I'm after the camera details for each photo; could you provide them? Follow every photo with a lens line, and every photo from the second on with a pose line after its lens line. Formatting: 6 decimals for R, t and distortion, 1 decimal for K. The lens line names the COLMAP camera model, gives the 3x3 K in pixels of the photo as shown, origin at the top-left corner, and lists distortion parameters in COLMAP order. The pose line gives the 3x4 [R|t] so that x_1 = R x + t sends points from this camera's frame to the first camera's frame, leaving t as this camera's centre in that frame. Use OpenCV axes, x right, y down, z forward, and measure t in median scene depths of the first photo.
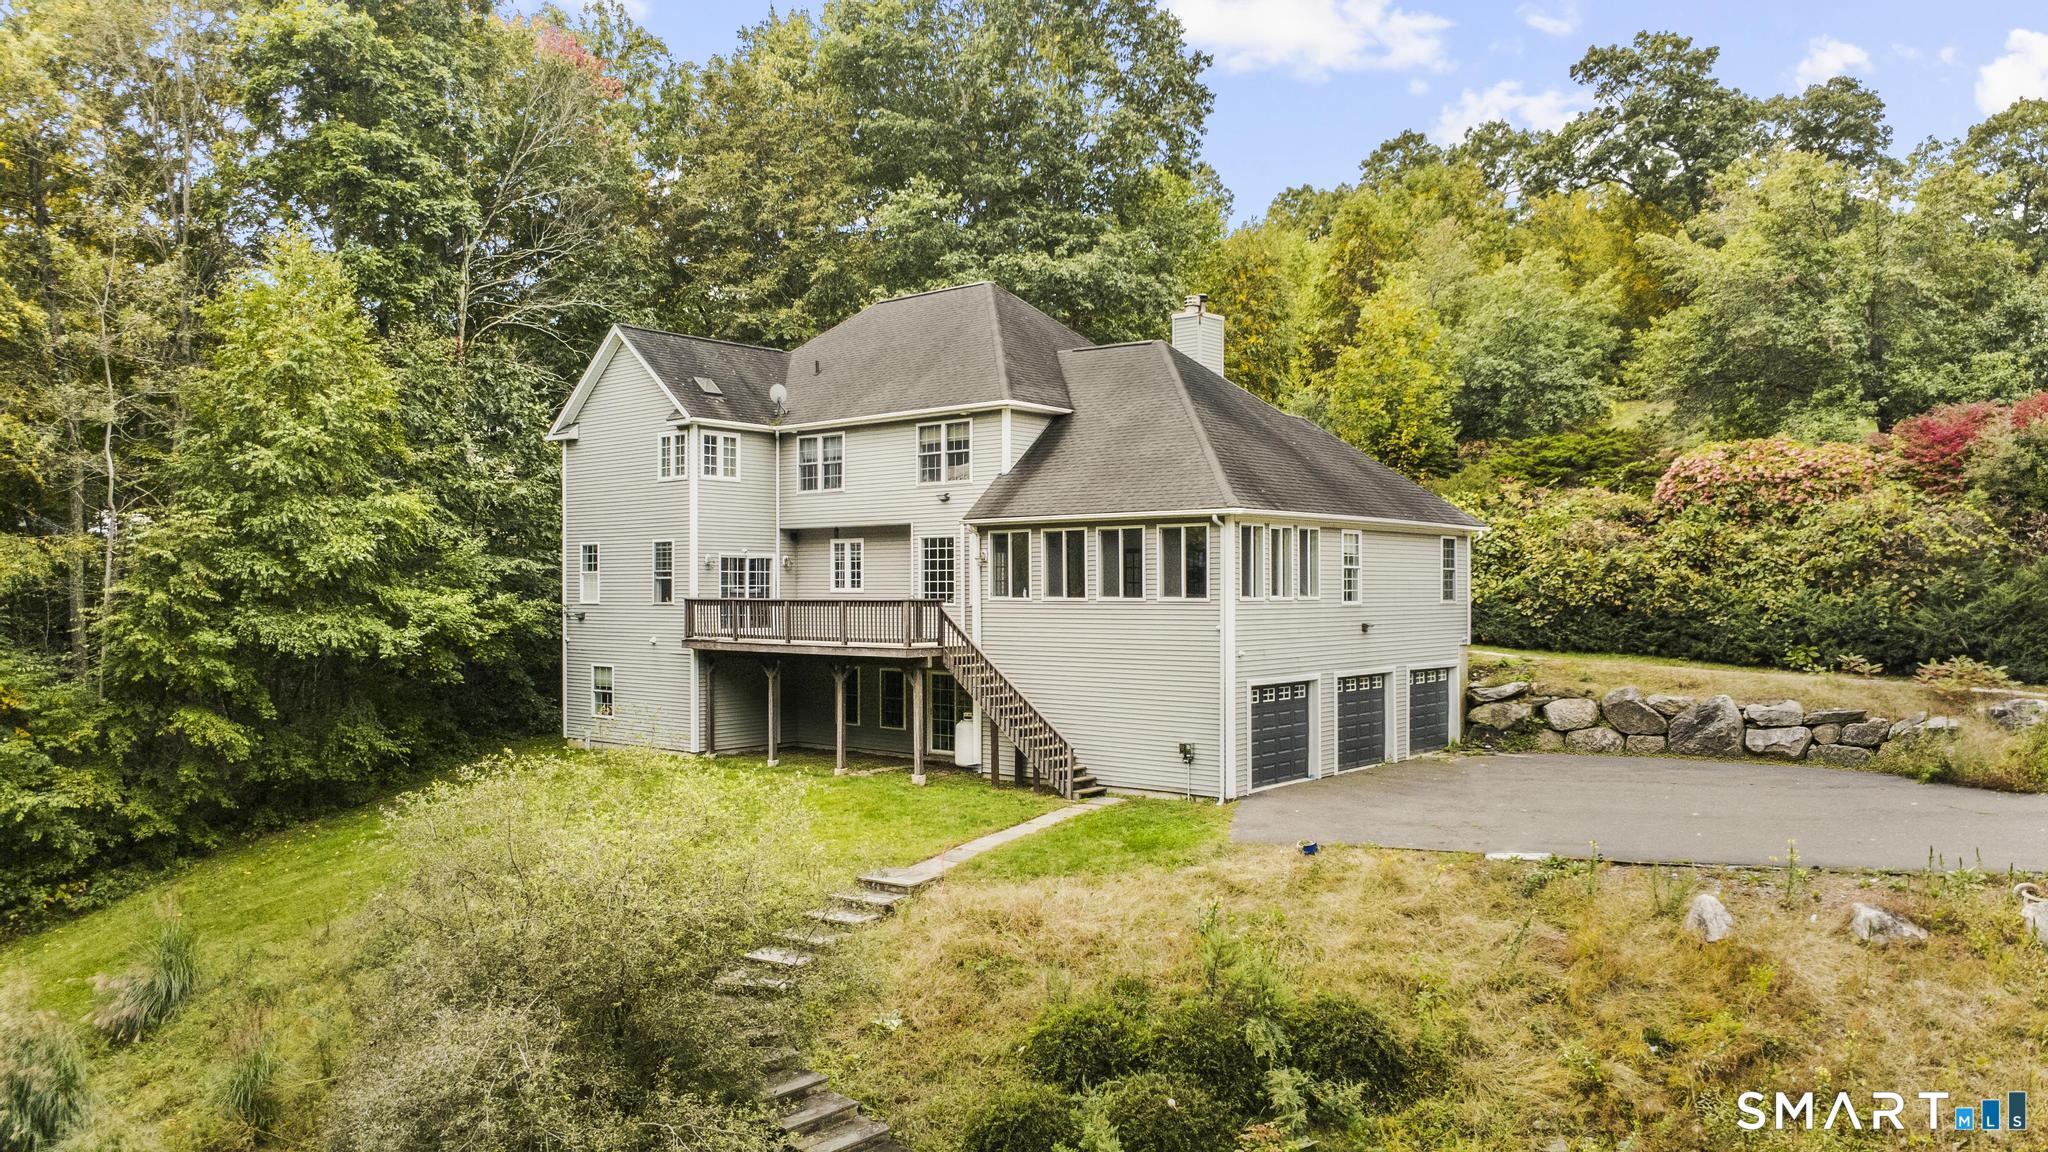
lens RADIAL K [[1427.7, 0, 1024.0], [0, 1427.7, 576.0], [0, 0, 1]] dist [-0.001413, -0.001390]
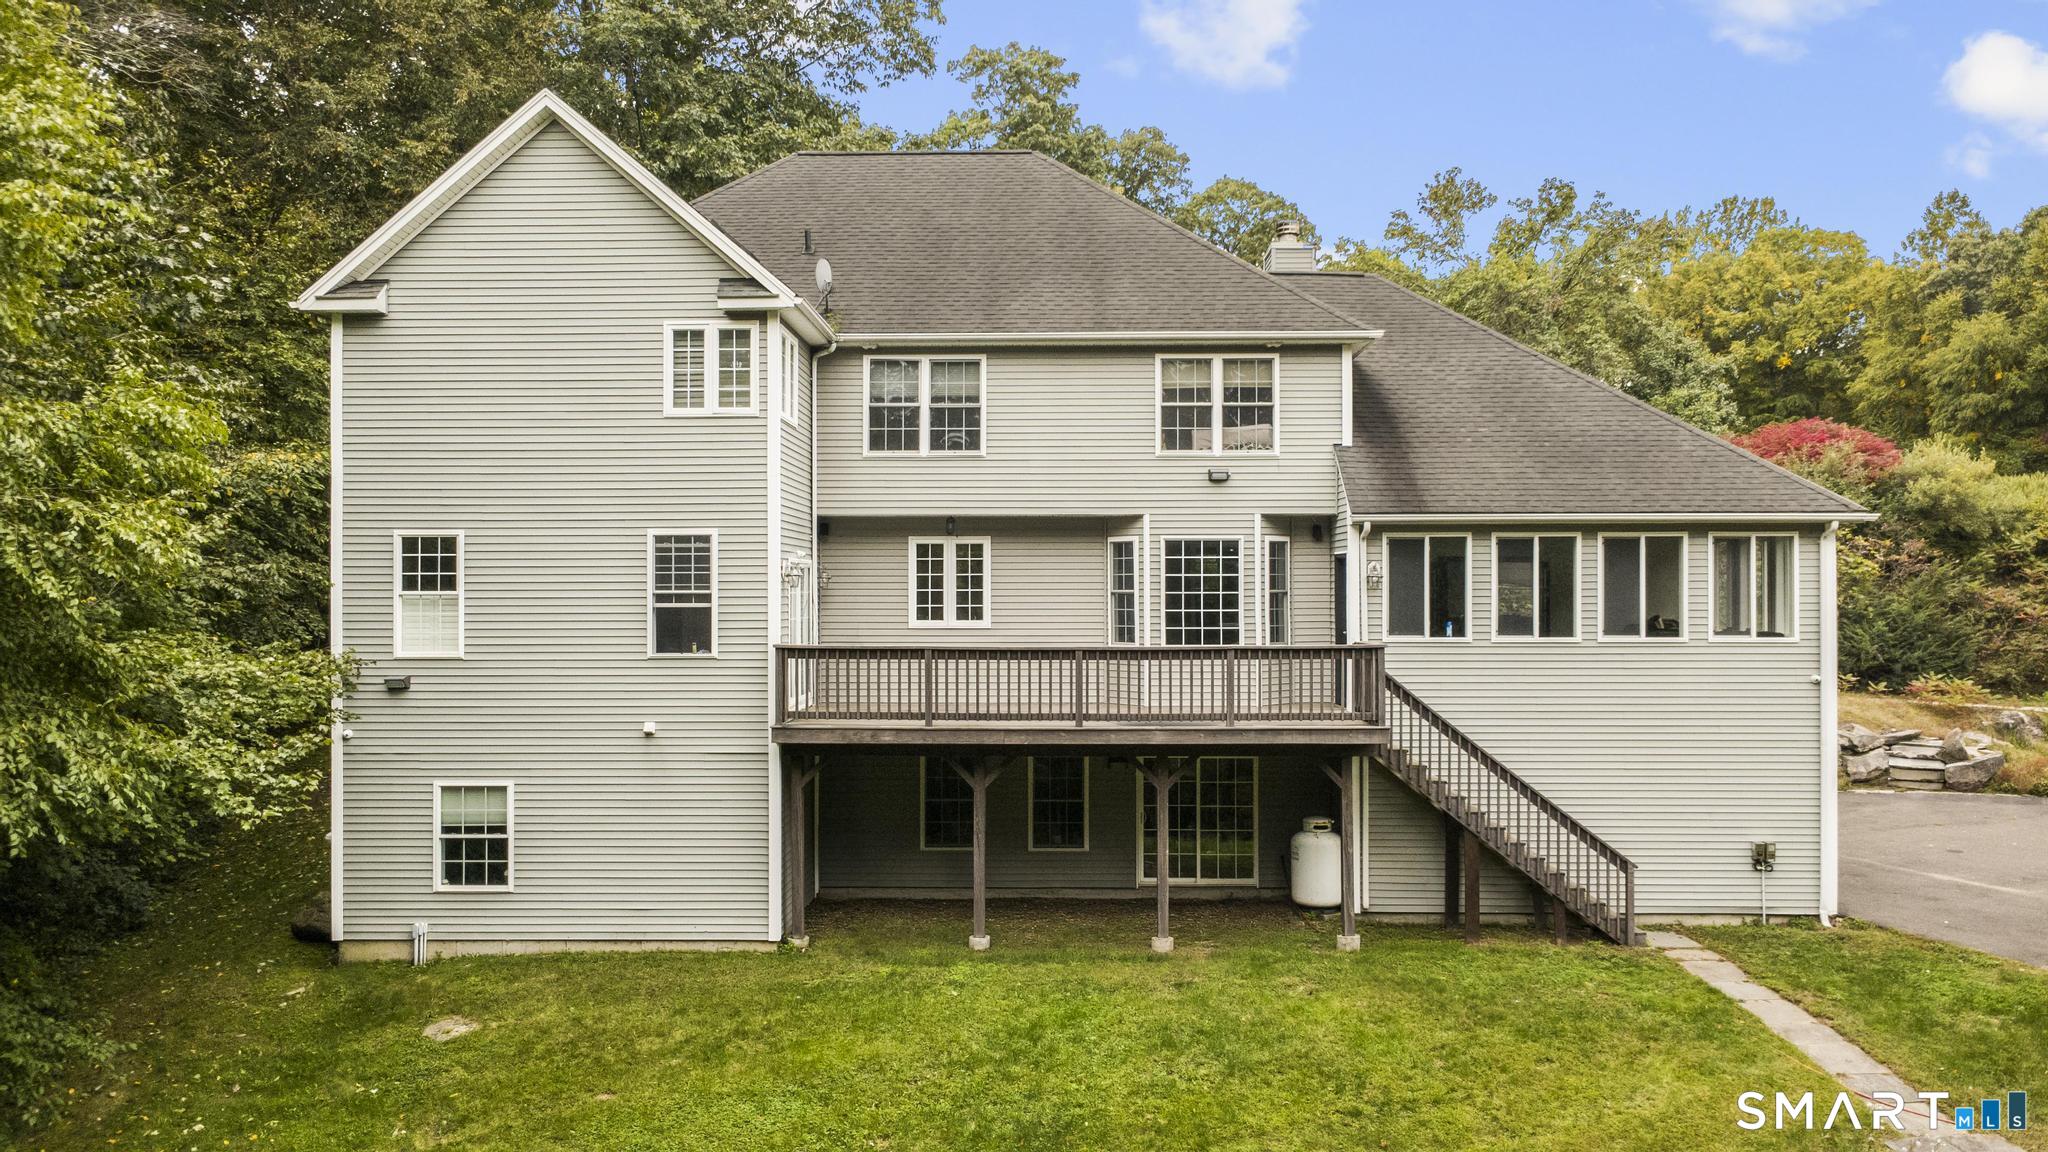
lens RADIAL K [[1427.7, 0, 1024.0], [0, 1427.7, 576.0], [0, 0, 1]] dist [-0.001413, -0.001390]
pose [[0.778694, 0.005486, 0.627380, -0.483054], [-0.006042, 0.999981, -0.001246, -0.009475], [-0.627375, -0.002820, 0.778713, 0.532861]]
